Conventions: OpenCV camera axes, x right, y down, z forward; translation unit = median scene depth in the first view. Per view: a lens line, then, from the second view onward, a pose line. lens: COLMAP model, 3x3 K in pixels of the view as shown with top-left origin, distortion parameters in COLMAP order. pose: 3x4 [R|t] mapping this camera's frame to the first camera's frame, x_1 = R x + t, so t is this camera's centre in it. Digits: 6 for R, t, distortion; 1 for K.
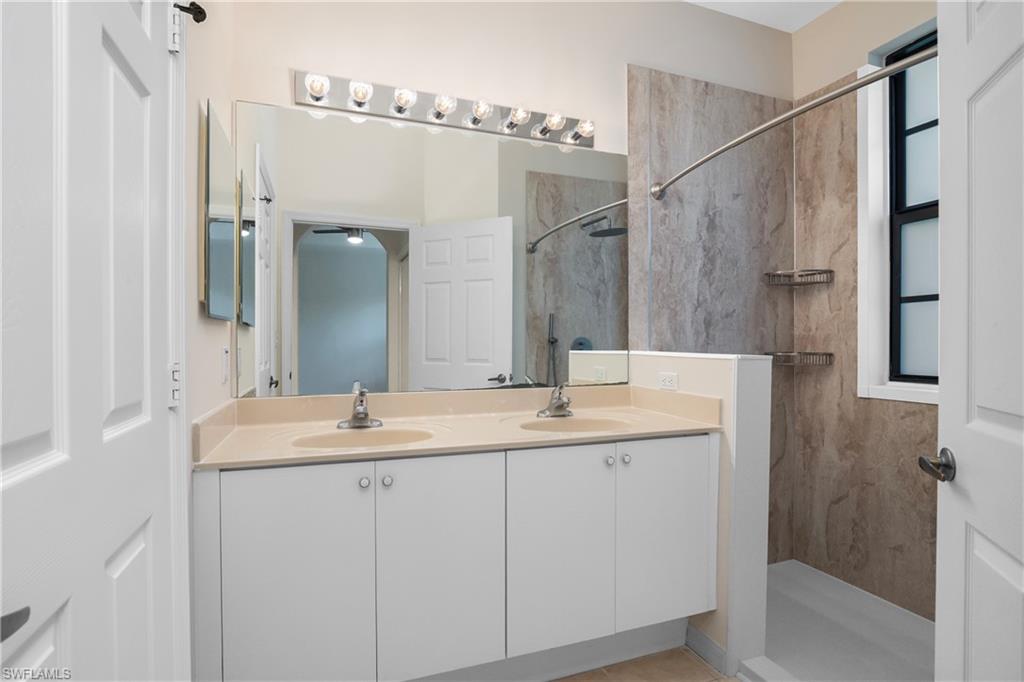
lens RADIAL K [[501.9, 0, 458.5], [0, 501.9, 342.2], [0, 0, 1]] dist [0.000411, -0.000102]
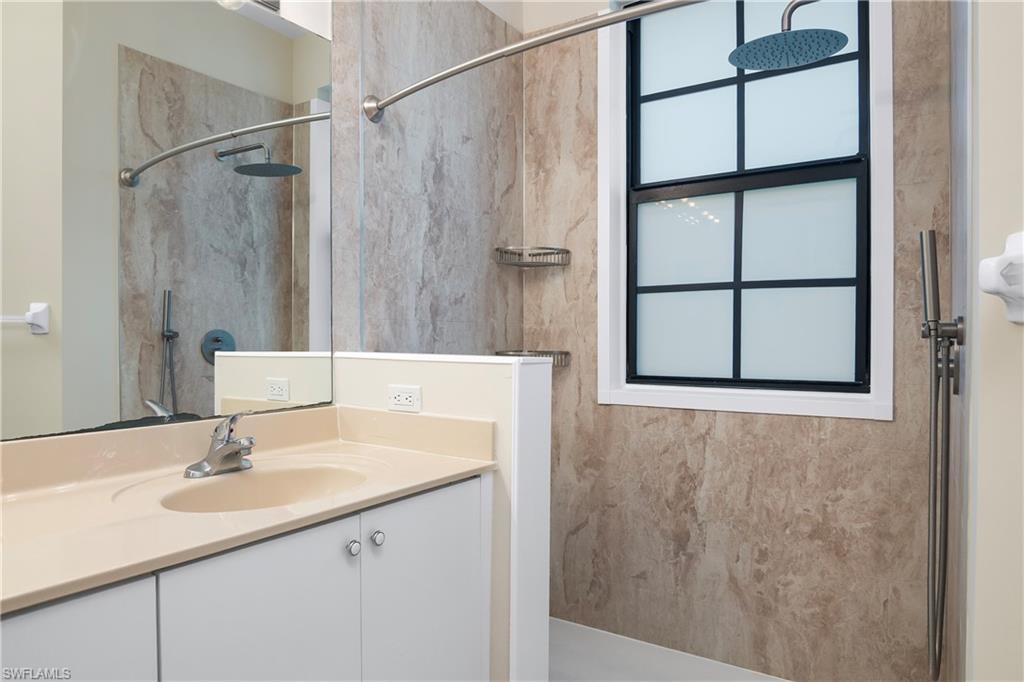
lens RADIAL K [[672.9, 0, 511.6], [0, 672.9, 346.8], [0, 0, 1]] dist [-0.025212, -0.001059]
pose [[0.764662, -0.008580, 0.644374, -0.032403], [-0.000875, 0.999897, 0.014352, -0.001731], [-0.644431, -0.011539, 0.764576, 0.207538]]
